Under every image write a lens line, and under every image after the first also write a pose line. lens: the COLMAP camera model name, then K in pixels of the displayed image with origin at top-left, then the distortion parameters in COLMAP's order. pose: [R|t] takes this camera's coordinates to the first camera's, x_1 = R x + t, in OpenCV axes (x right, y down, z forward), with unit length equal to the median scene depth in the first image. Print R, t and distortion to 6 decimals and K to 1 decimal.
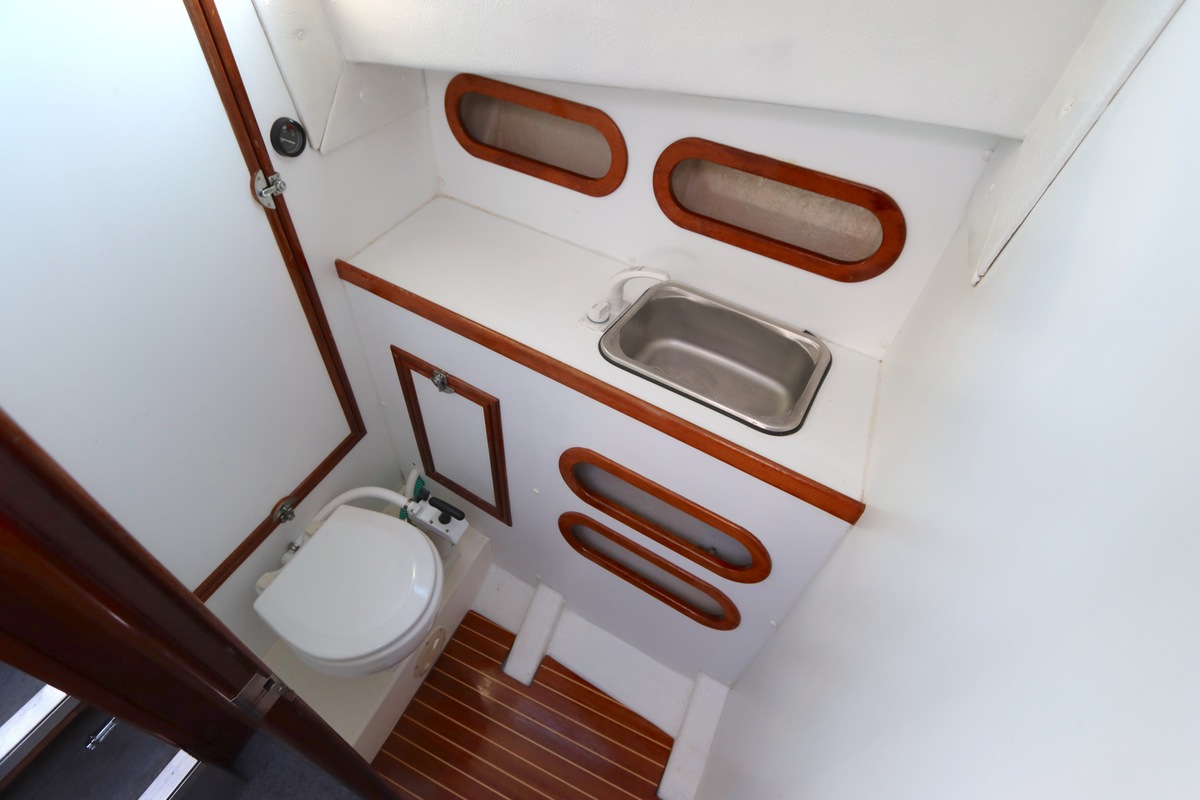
lens RADIAL K [[568.8, 0, 599.4], [0, 568.8, 395.5], [0, 0, 1]] dist [-0.019839, 0.002063]
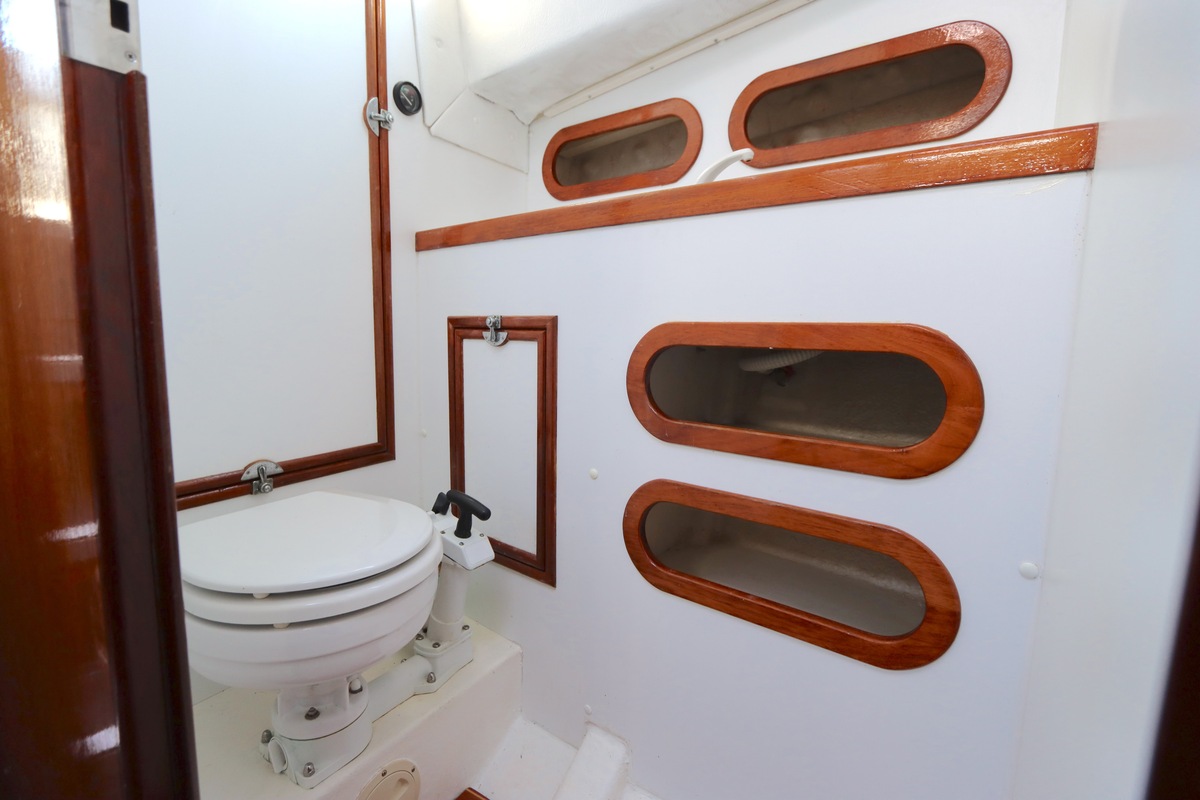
lens RADIAL K [[568.8, 0, 599.4], [0, 568.8, 395.5], [0, 0, 1]] dist [-0.019839, 0.002063]
pose [[0.988349, -0.024116, -0.150282, 0.005002], [-0.076391, 0.775406, -0.626825, 0.657005], [0.131646, 0.631002, 0.764530, 0.489088]]
